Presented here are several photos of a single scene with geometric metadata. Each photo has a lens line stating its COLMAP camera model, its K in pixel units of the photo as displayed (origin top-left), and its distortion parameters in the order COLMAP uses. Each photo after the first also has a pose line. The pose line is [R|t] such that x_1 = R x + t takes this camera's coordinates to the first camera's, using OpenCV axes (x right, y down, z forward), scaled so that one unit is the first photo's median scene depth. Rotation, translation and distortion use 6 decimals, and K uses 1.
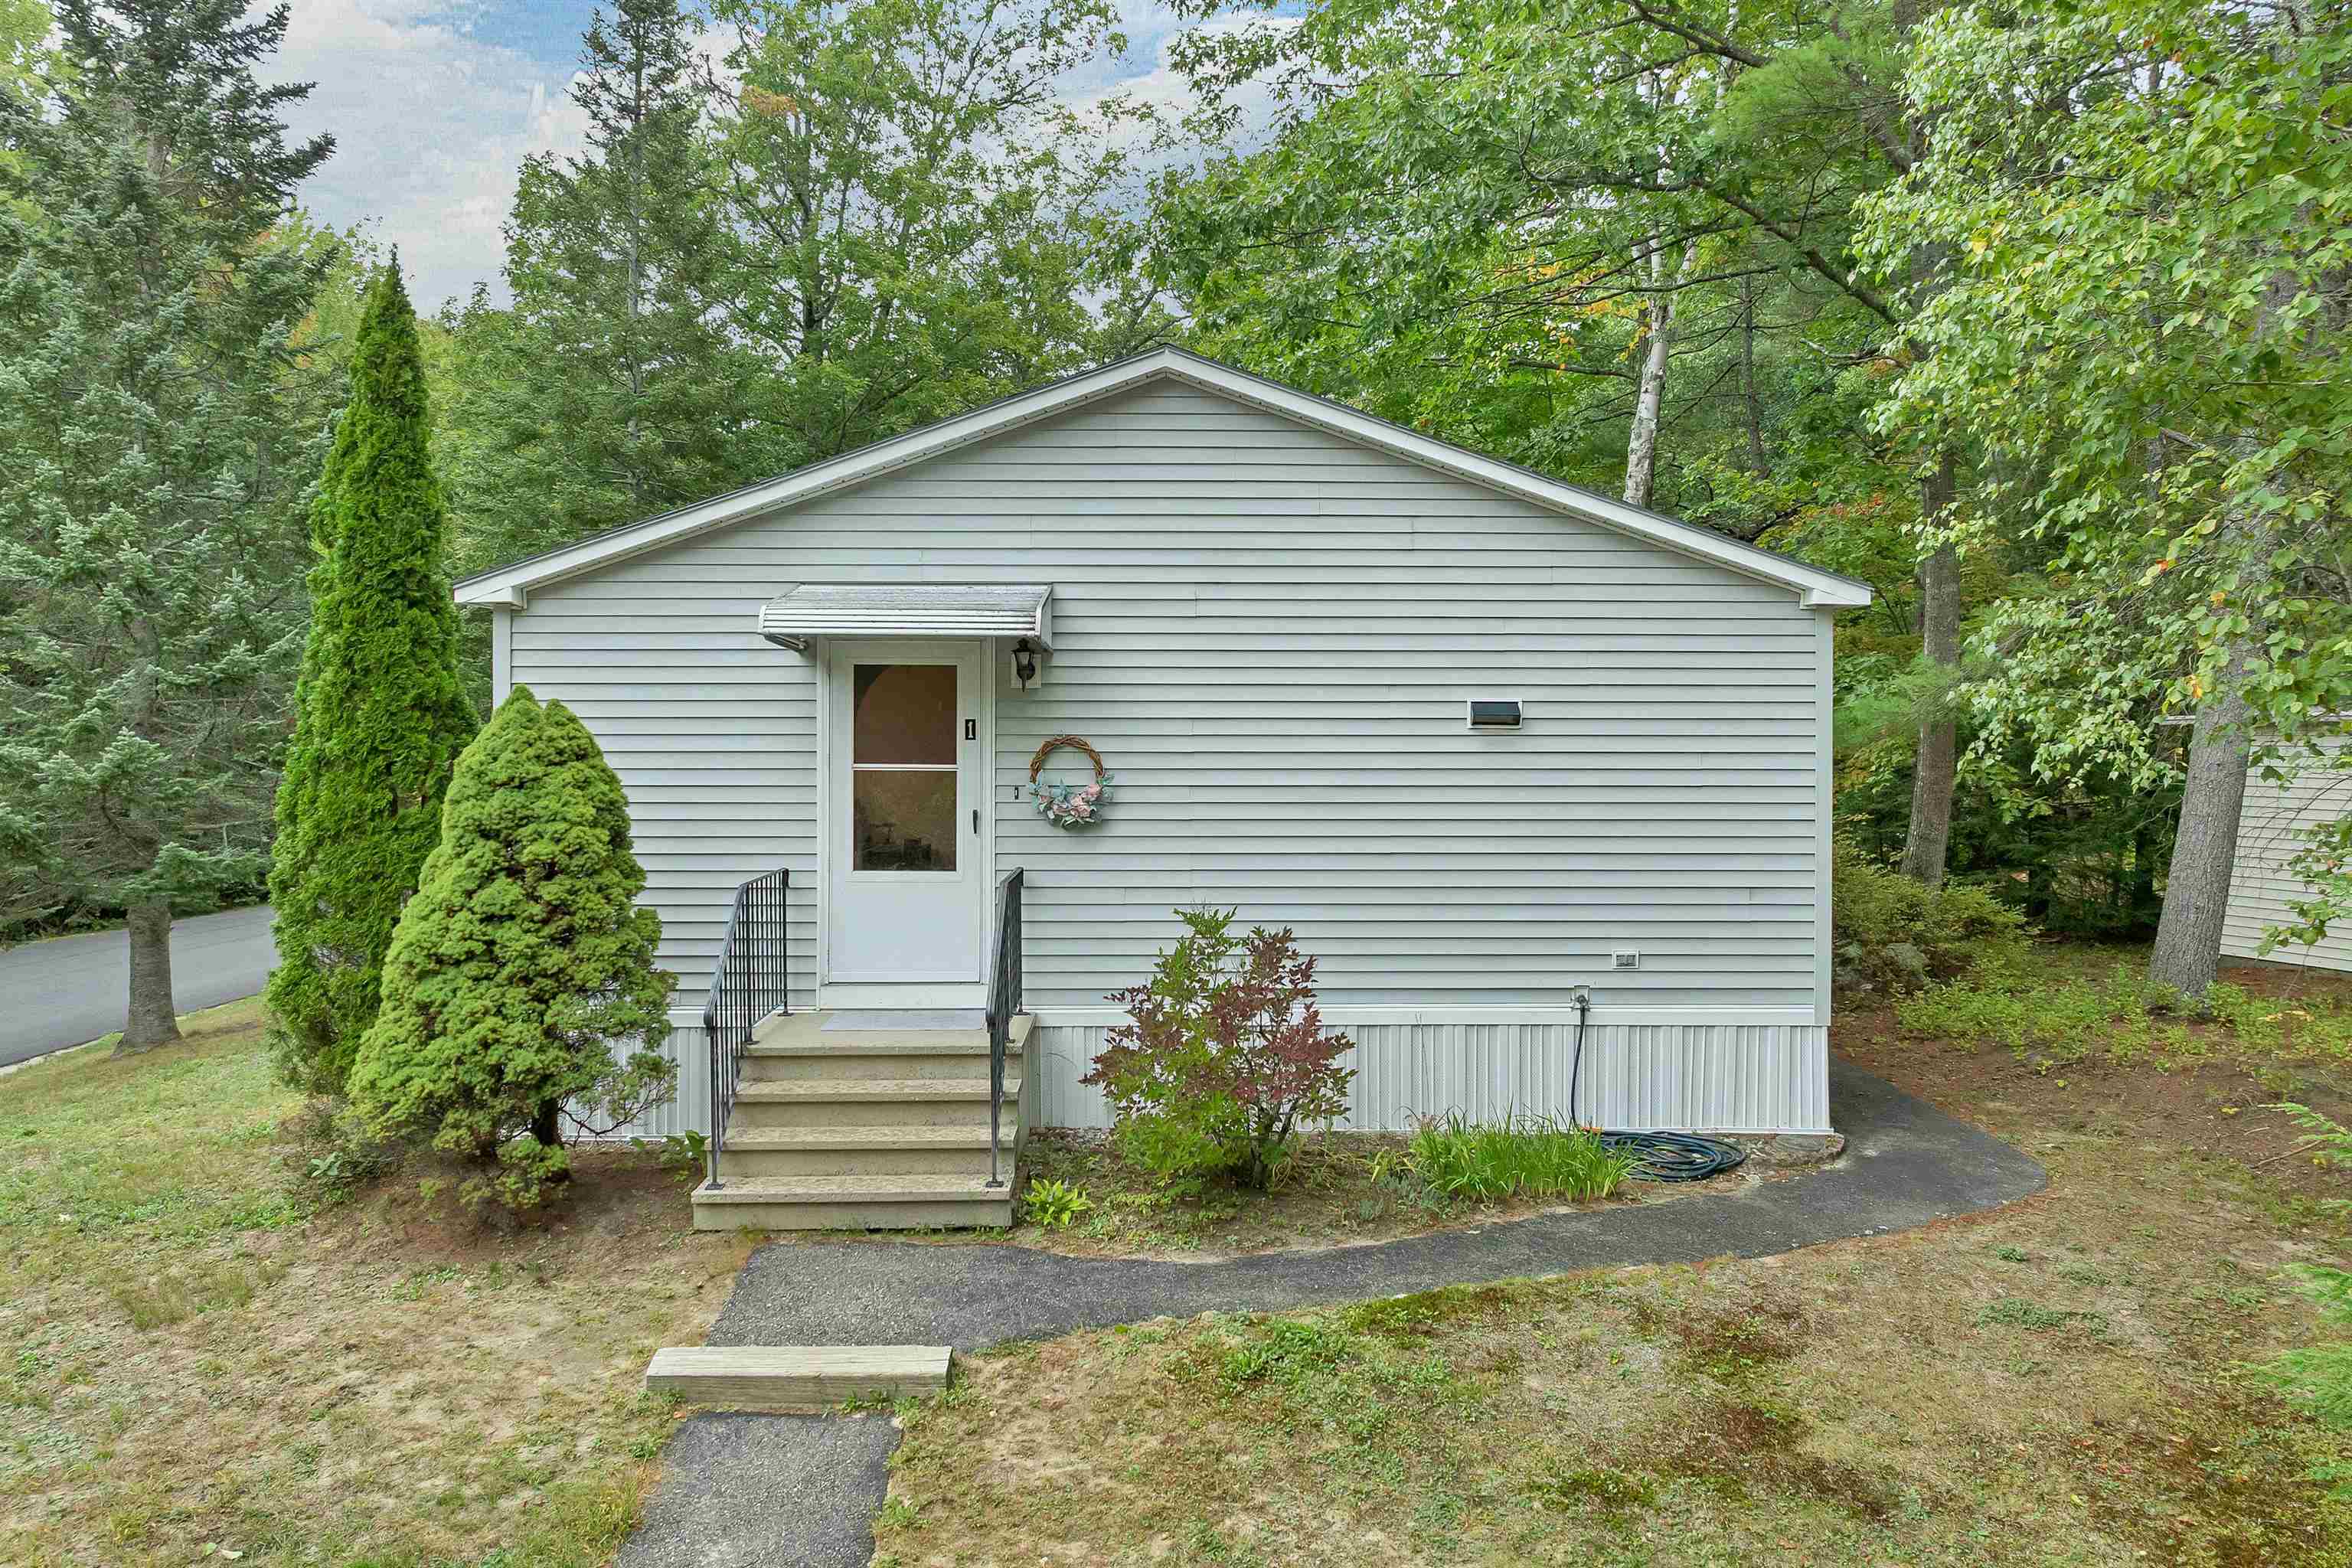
lens RADIAL K [[1691.5, 0, 1172.0], [0, 1691.5, 737.5], [0, 0, 1]] dist [-0.039151, -0.005020]
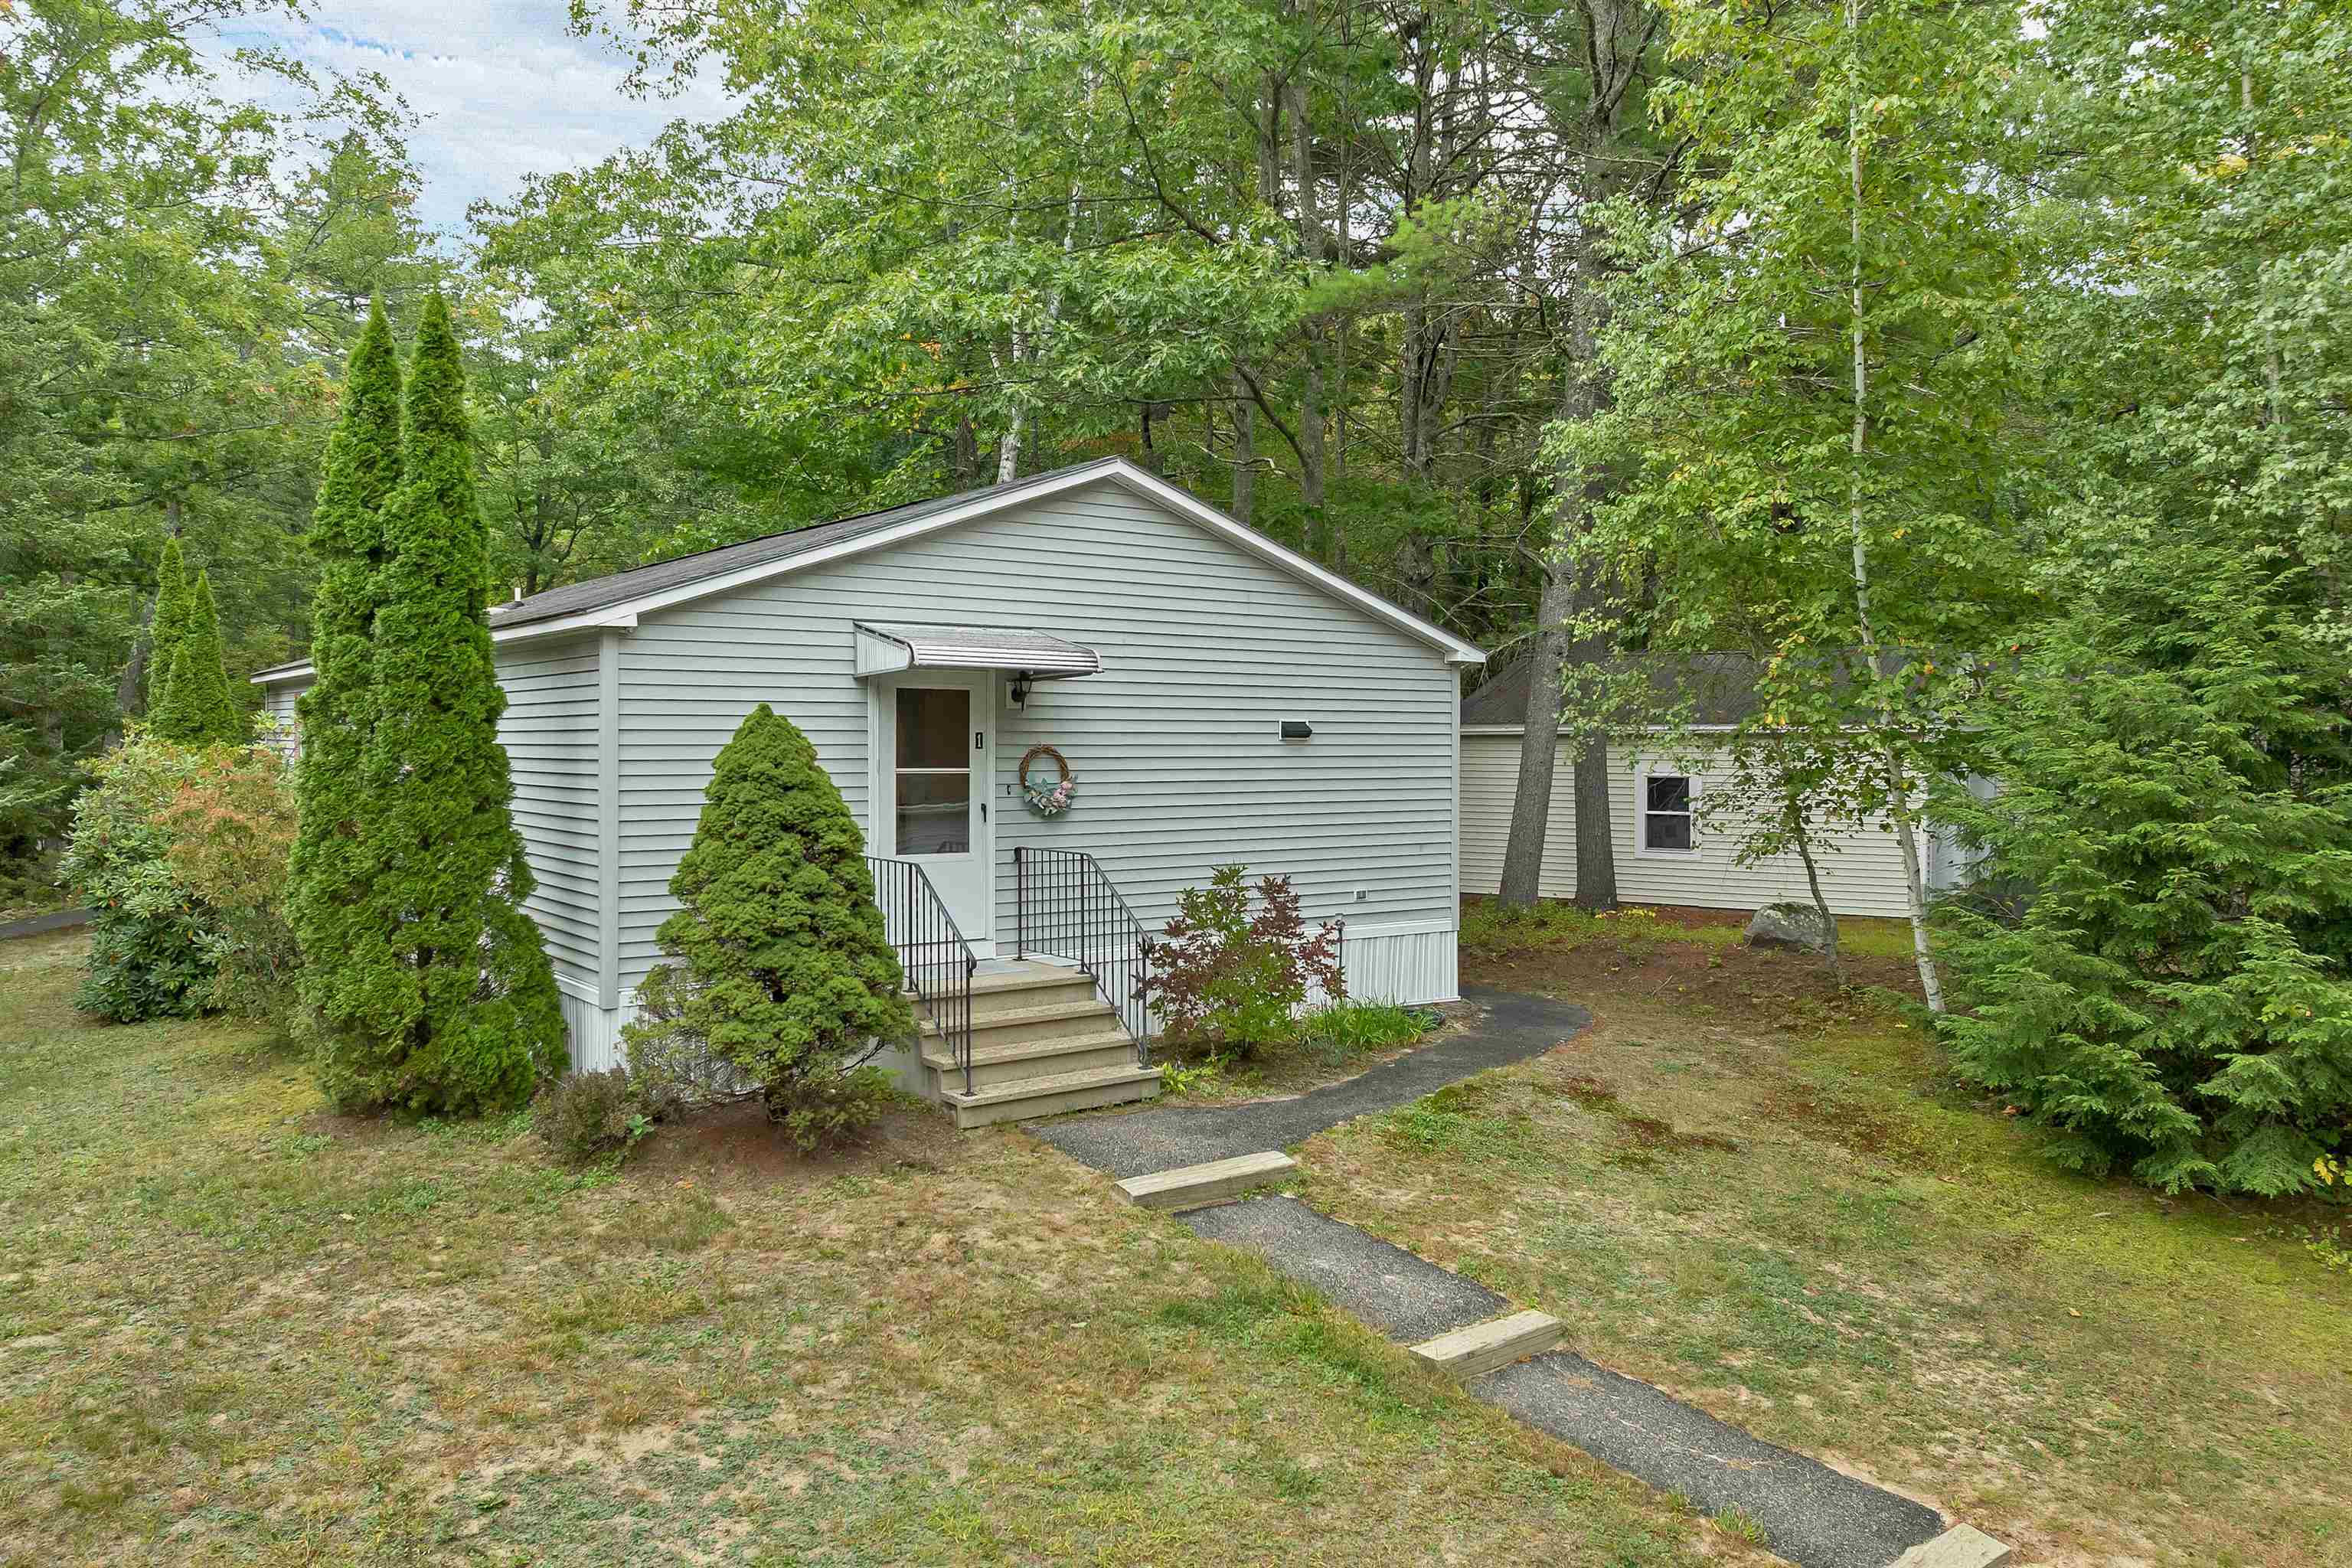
lens RADIAL K [[1691.5, 0, 1172.0], [0, 1691.5, 737.5], [0, 0, 1]] dist [-0.039151, -0.005020]
pose [[0.812060, 0.001949, 0.583571, -0.906659], [0.000903, 0.999989, -0.004596, -0.001401], [-0.583574, 0.004259, 0.812049, -0.147034]]
